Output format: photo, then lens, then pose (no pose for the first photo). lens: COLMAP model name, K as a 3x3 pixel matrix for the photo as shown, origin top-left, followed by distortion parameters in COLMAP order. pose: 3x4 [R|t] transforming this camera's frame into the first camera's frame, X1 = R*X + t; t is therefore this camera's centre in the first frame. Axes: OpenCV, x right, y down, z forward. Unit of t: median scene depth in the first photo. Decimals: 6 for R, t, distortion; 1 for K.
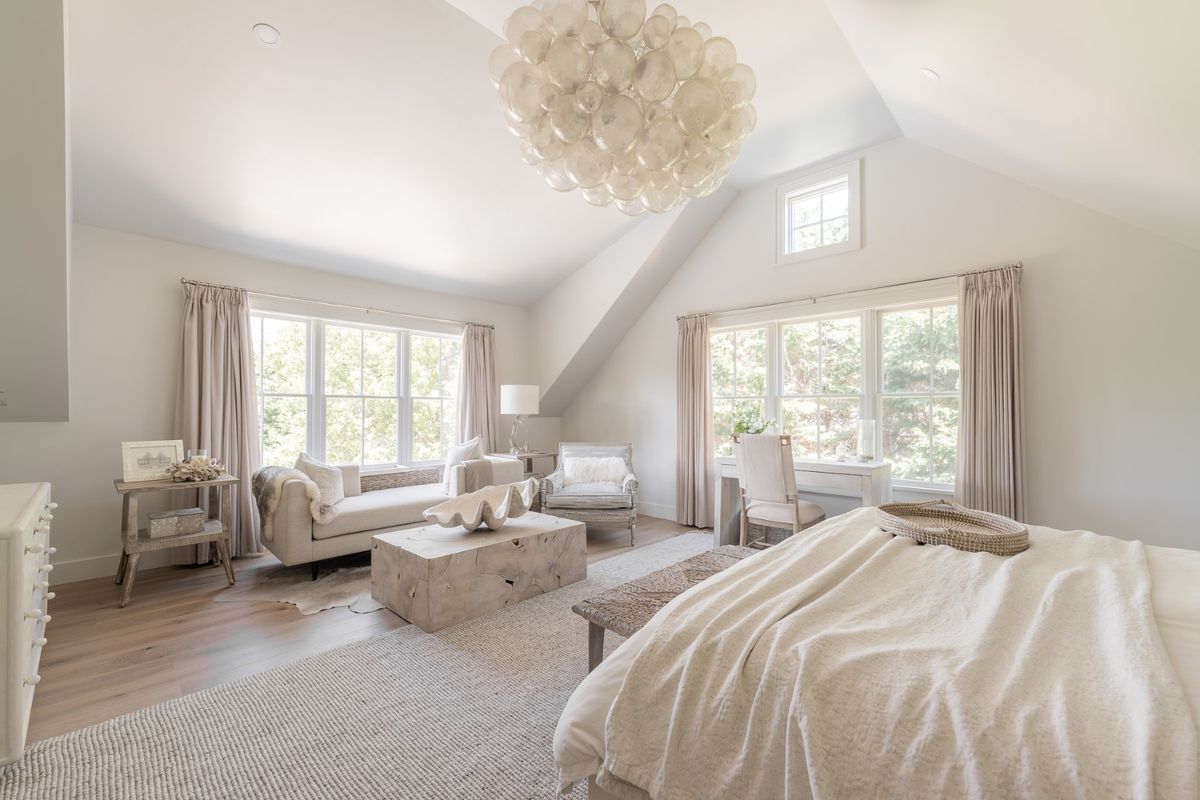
lens RADIAL K [[477.9, 0, 600.0], [0, 477.9, 400.0], [0, 0, 1]] dist [-0.001054, -0.000096]
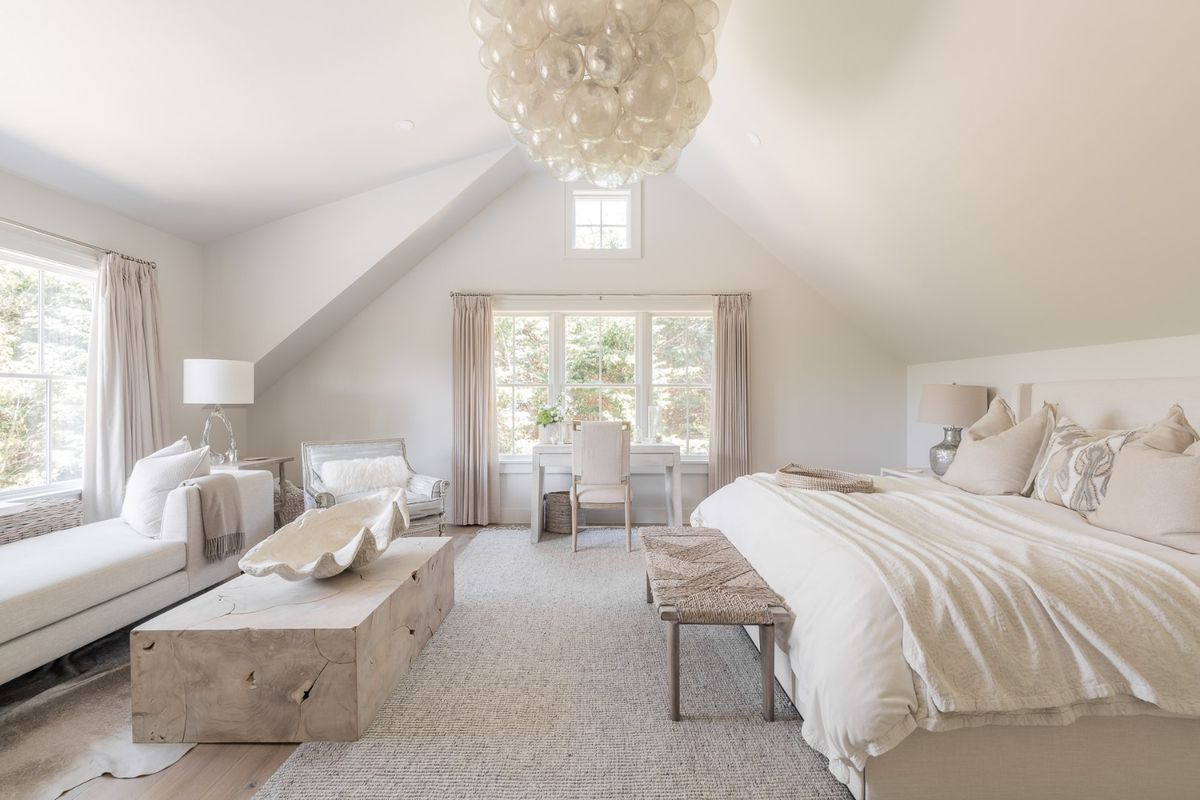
lens RADIAL K [[500.6, 0, 600.0], [0, 500.6, 400.0], [0, 0, 1]] dist [-0.000999, -0.000097]
pose [[0.734604, -0.000783, 0.678495, -0.323067], [-0.015395, 0.999723, 0.017822, 0.004878], [-0.678321, -0.023537, 0.734389, 0.161680]]
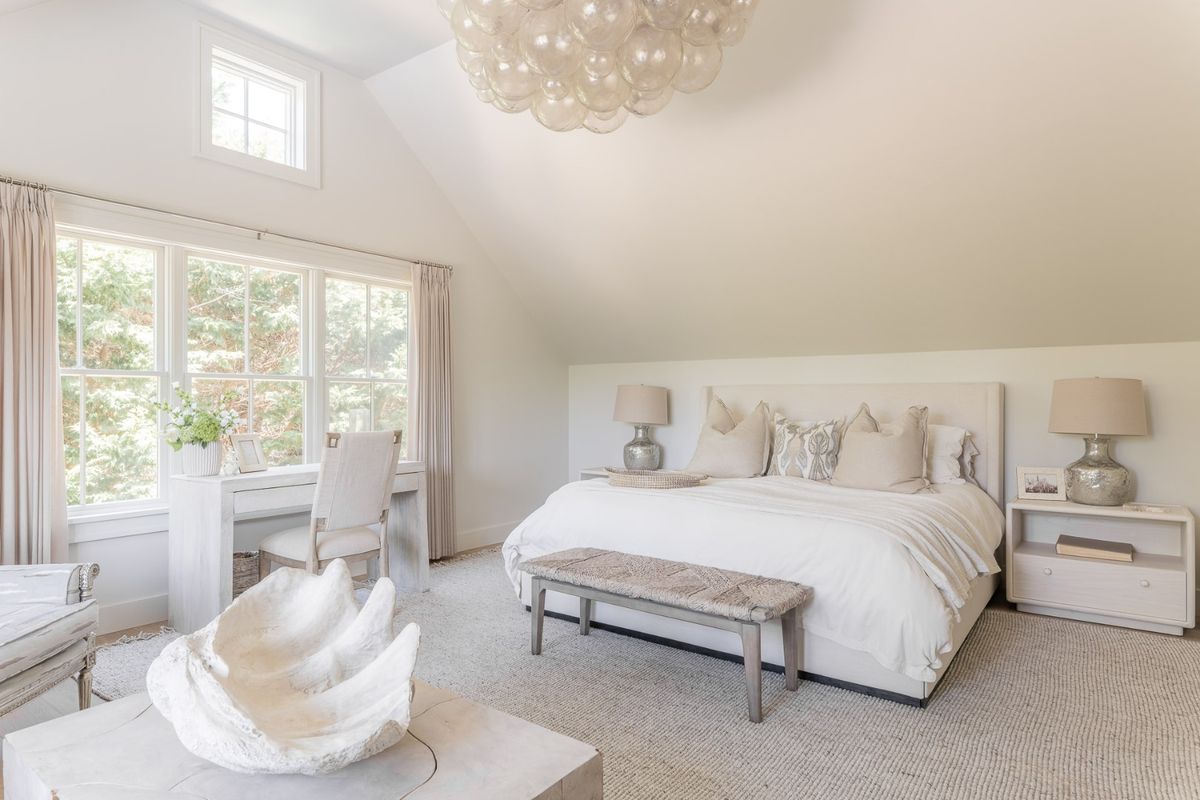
lens RADIAL K [[659.1, 0, 600.0], [0, 659.1, 400.0], [0, 0, 1]] dist [-0.000519, -0.000713]
pose [[-0.078214, 0.000035, 0.996937, -0.521403], [-0.023943, 0.999711, -0.001914, 0.015635], [-0.996649, -0.024020, -0.078191, 0.586197]]
